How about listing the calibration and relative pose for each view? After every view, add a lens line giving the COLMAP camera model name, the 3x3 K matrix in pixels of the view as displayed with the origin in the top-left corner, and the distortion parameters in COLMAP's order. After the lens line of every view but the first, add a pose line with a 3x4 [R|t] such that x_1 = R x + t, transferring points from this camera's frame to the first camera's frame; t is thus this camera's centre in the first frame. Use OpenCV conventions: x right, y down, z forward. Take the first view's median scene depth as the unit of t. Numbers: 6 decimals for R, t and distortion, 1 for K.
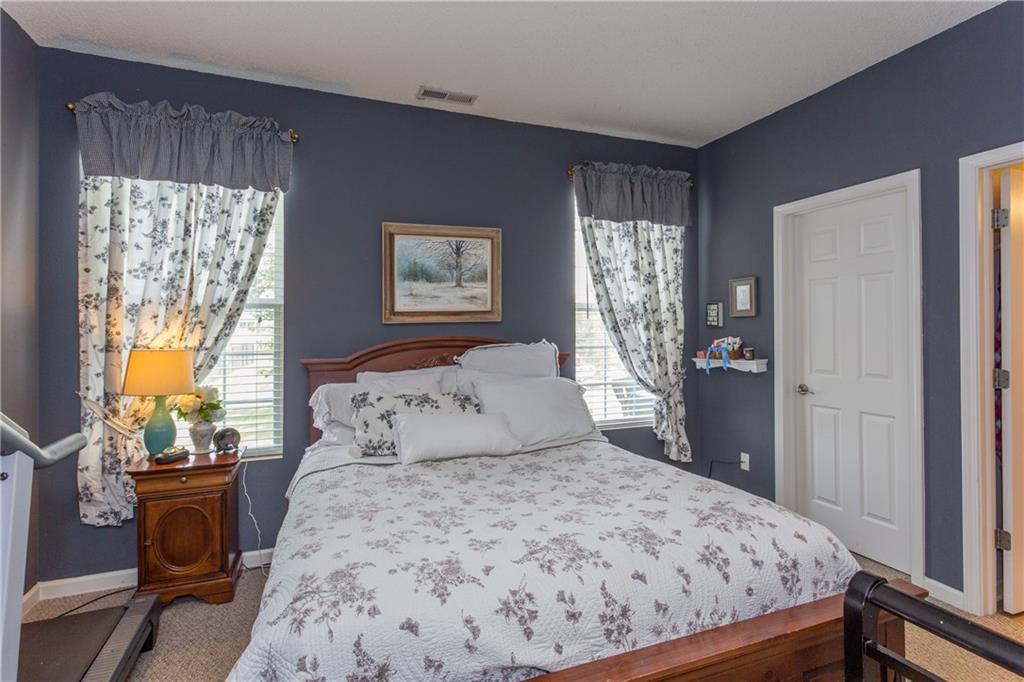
lens RADIAL K [[499.8, 0, 486.4], [0, 499.8, 319.6], [0, 0, 1]] dist [-0.000594, 0.005079]
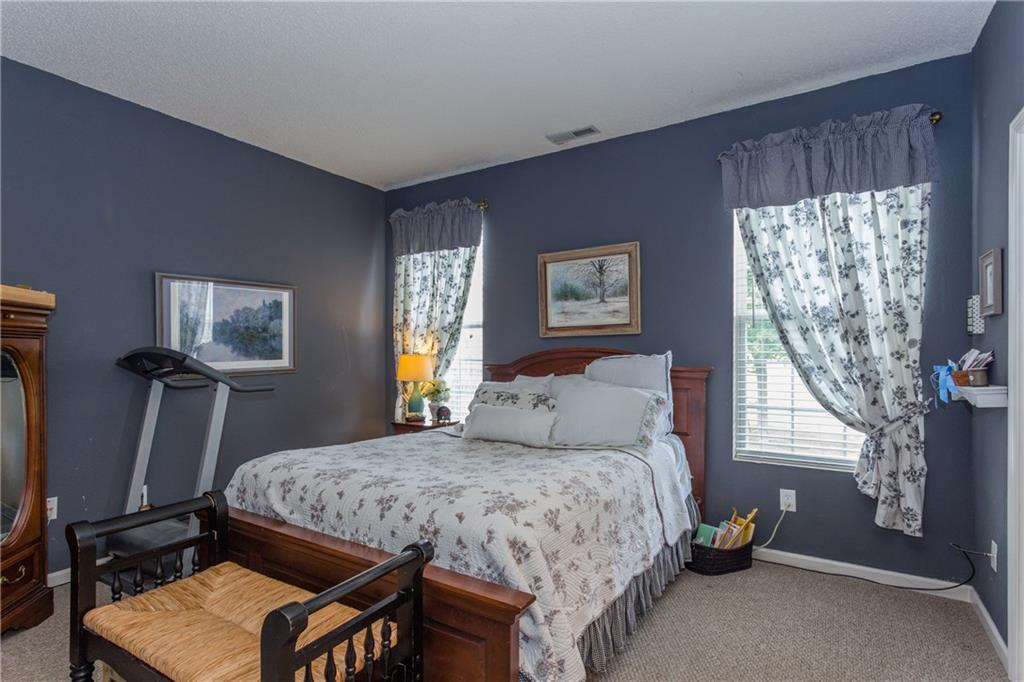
lens RADIAL K [[499.8, 0, 507.6], [0, 499.8, 346.3], [0, 0, 1]] dist [-0.000594, 0.005079]
pose [[0.608391, -0.003313, -0.793631, 0.698865], [0.012671, 0.999904, 0.005539, 0.021671], [0.793536, -0.013426, 0.608375, 0.182266]]
